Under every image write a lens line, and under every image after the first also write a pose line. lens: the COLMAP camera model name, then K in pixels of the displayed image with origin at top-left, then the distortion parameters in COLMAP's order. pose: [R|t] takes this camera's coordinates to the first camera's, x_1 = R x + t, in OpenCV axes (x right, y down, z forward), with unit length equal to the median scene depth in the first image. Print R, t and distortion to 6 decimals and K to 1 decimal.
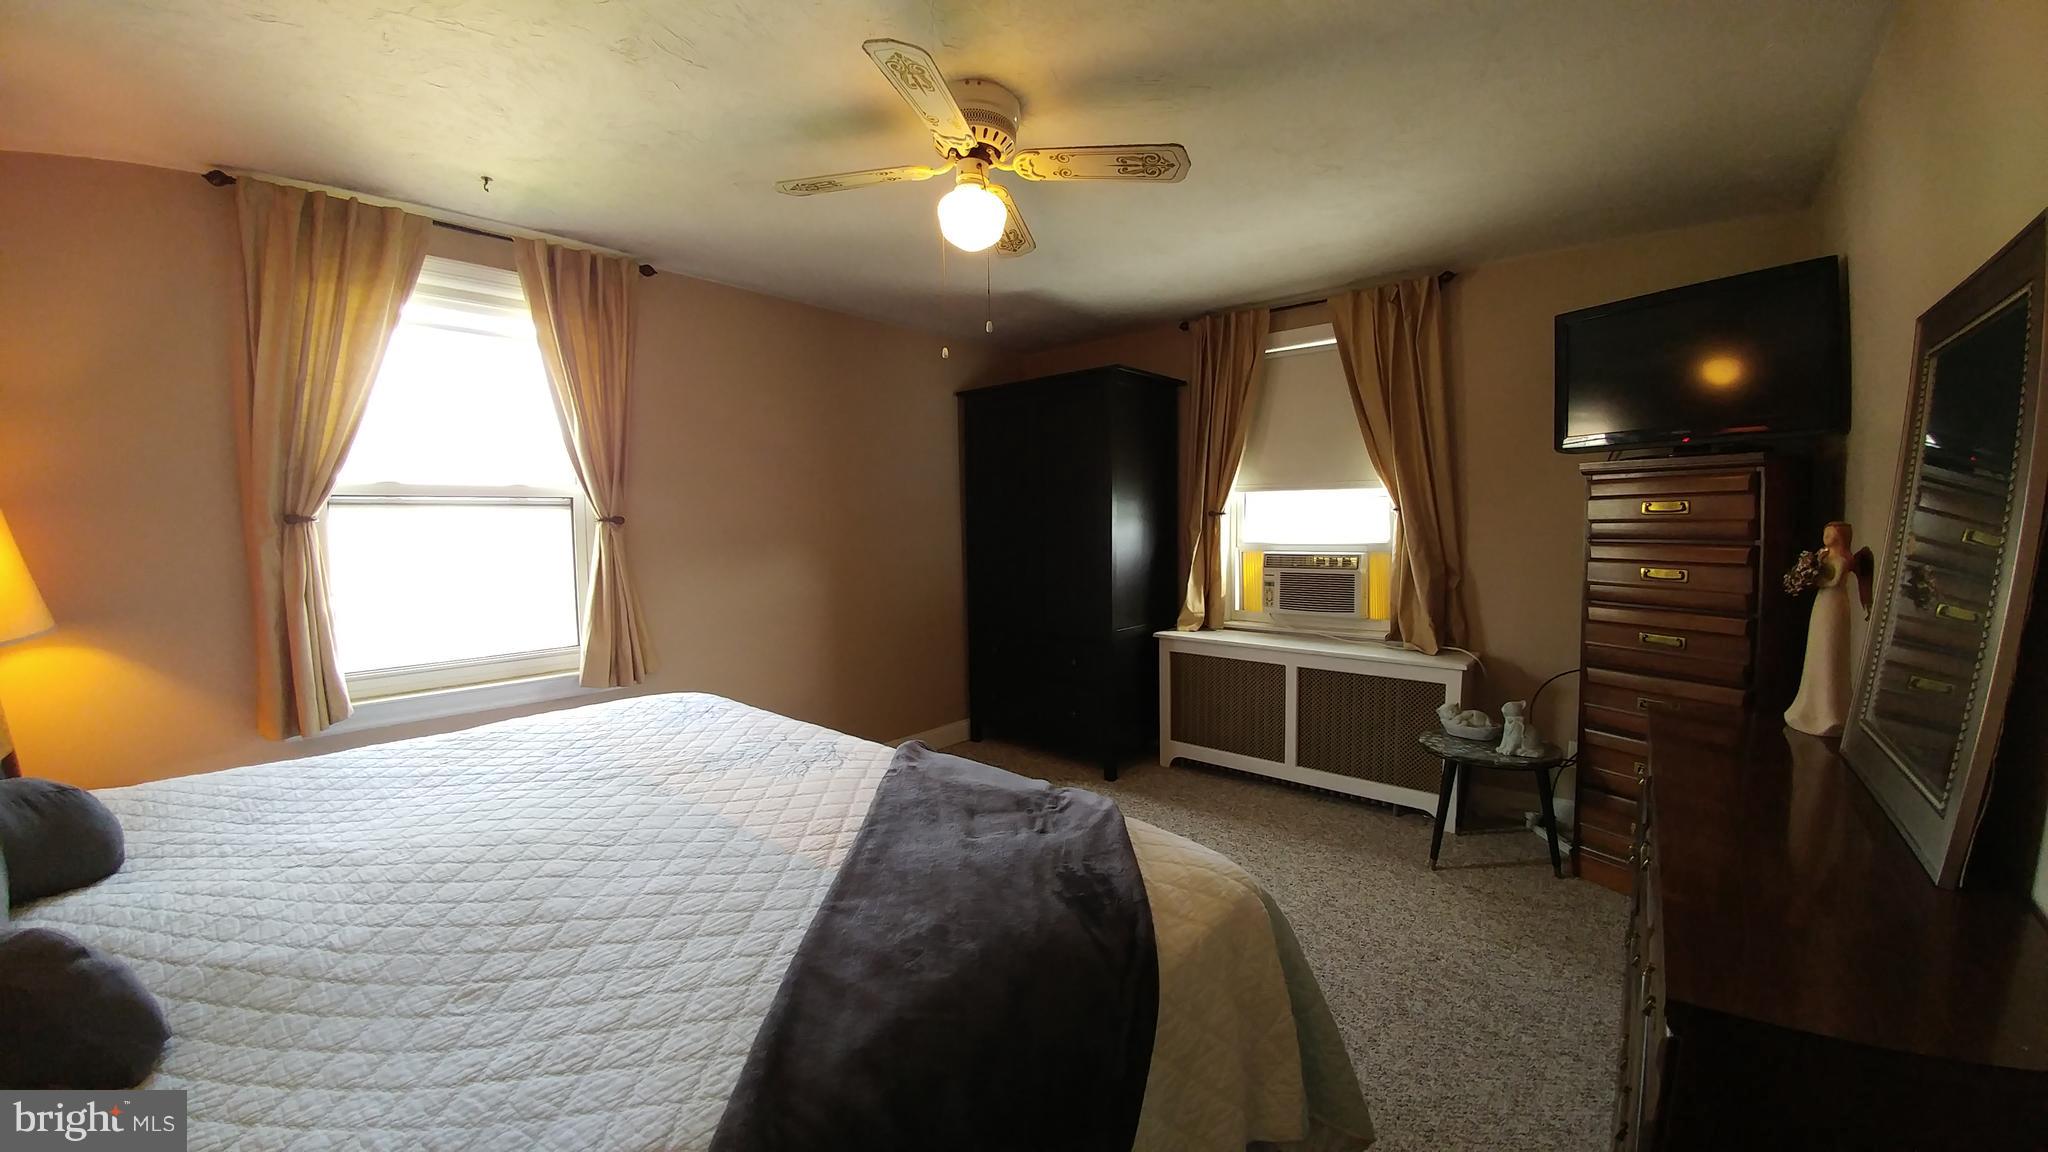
lens RADIAL K [[726.7, 0, 1032.9], [0, 726.7, 575.2], [0, 0, 1]] dist [-0.026963, -0.013468]
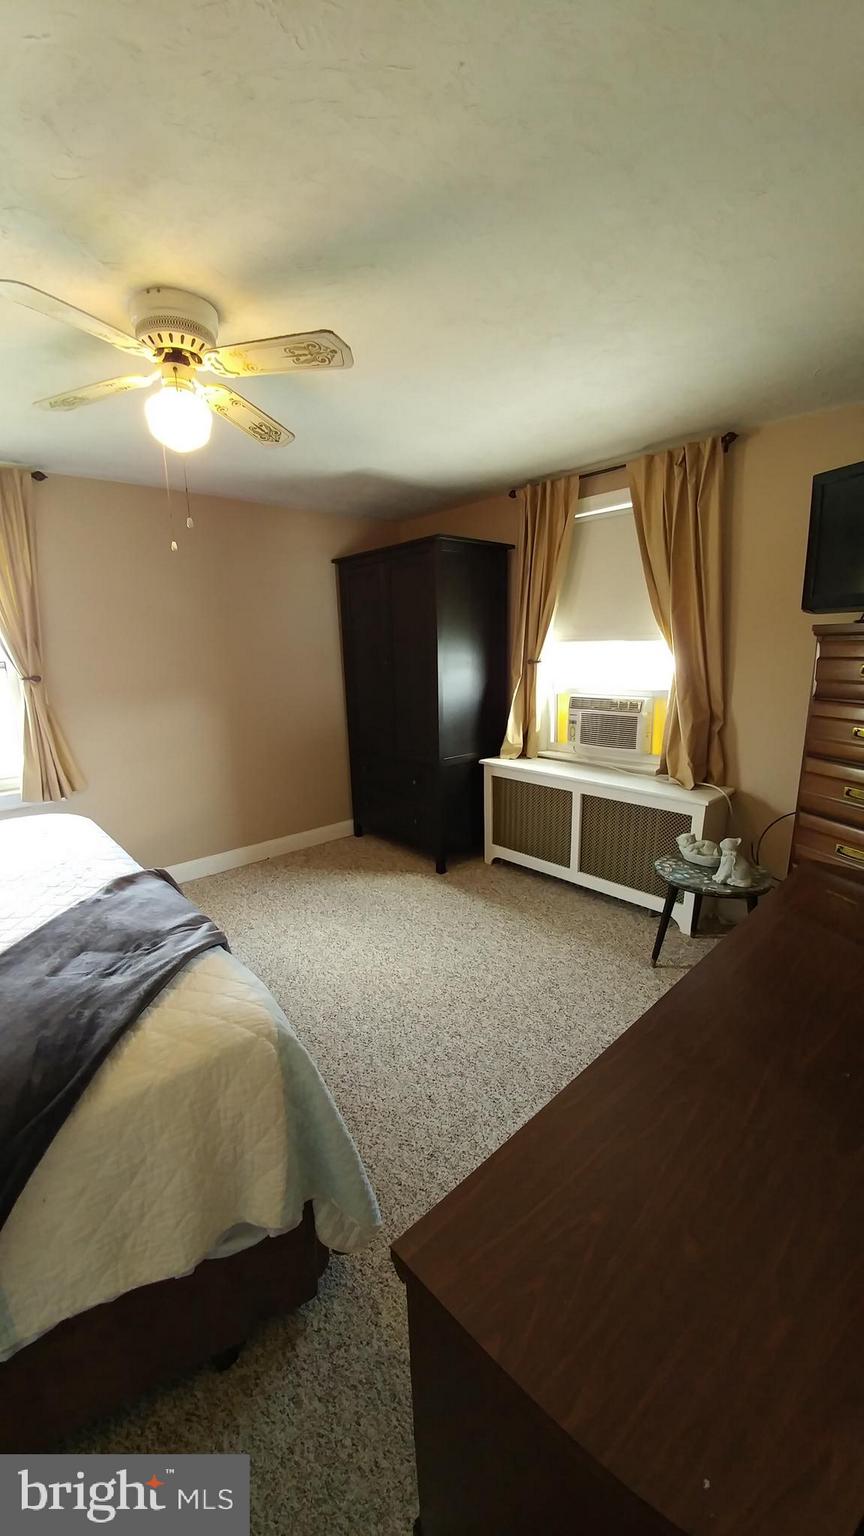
lens RADIAL K [[545.0, 0, 426.8], [0, 545.0, 791.5], [0, 0, 1]] dist [-0.026963, -0.013468]
pose [[0.991443, 0.023980, -0.128319, 0.223687], [-0.000466, 0.983626, 0.180222, -0.040739], [0.130540, -0.178620, 0.975220, 0.076592]]
